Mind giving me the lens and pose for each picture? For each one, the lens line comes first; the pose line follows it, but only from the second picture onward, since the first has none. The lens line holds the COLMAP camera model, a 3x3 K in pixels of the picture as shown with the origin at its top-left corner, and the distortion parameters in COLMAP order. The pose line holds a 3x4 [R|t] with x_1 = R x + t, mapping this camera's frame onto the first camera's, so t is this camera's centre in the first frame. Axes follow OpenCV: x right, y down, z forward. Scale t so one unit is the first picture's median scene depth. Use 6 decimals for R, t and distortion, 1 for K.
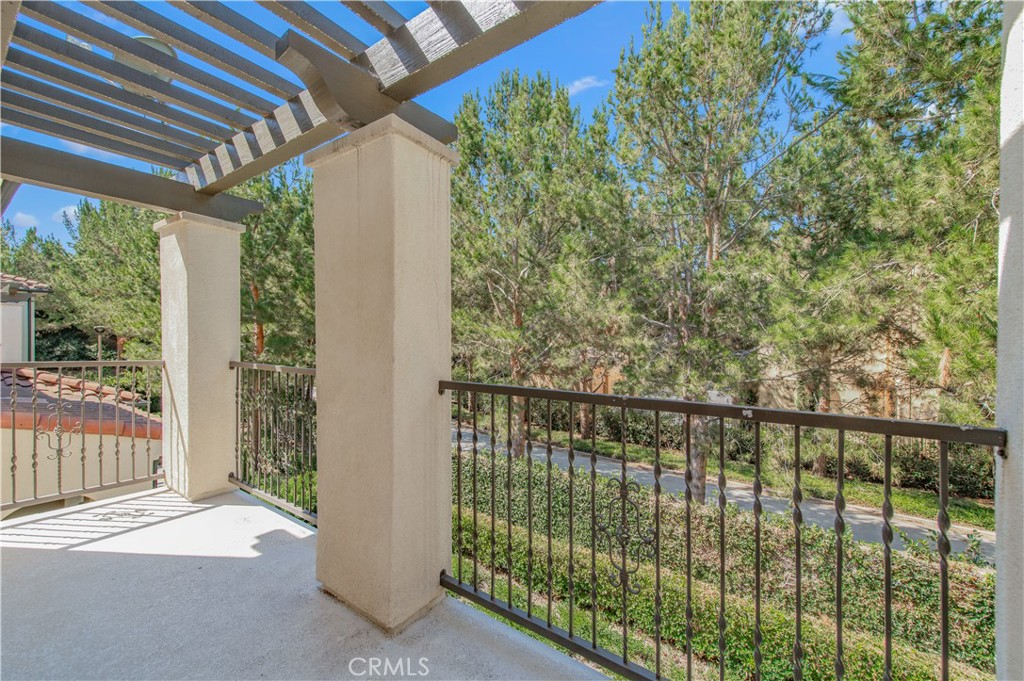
lens RADIAL K [[401.9, 0, 512.0], [0, 401.9, 340.5], [0, 0, 1]] dist [0.018512, -0.004105]
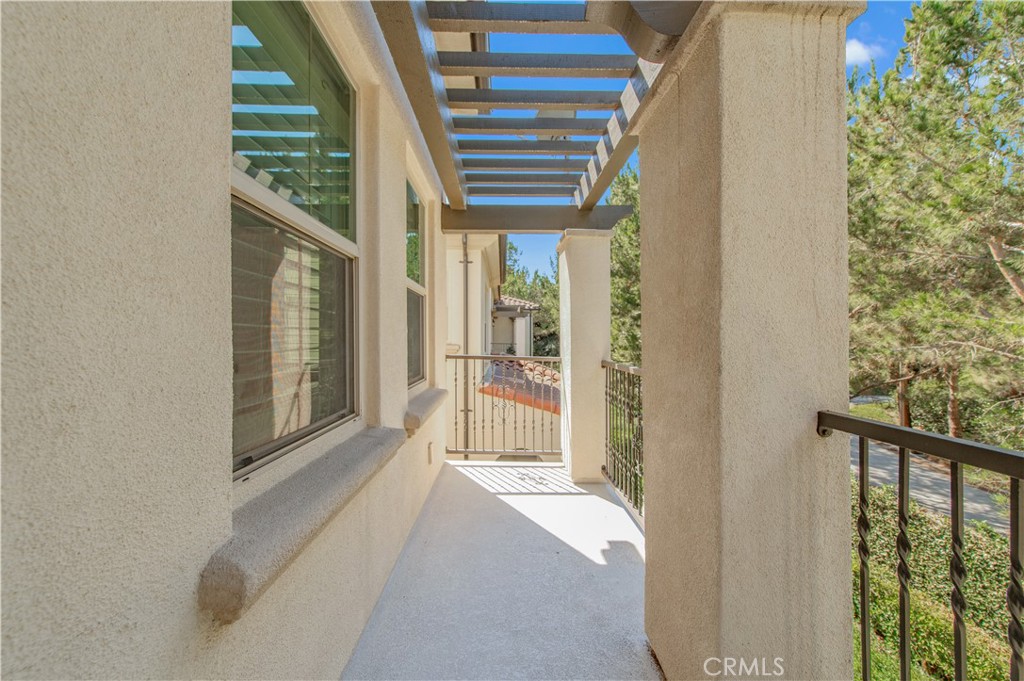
lens RADIAL K [[398.1, 0, 512.9], [0, 398.1, 339.7], [0, 0, 1]] dist [0.014319, -0.003308]
pose [[0.591774, -0.004407, -0.806092, 0.011367], [0.000847, 0.999988, -0.004845, 0.001569], [0.806103, 0.002184, 0.591771, 0.200402]]
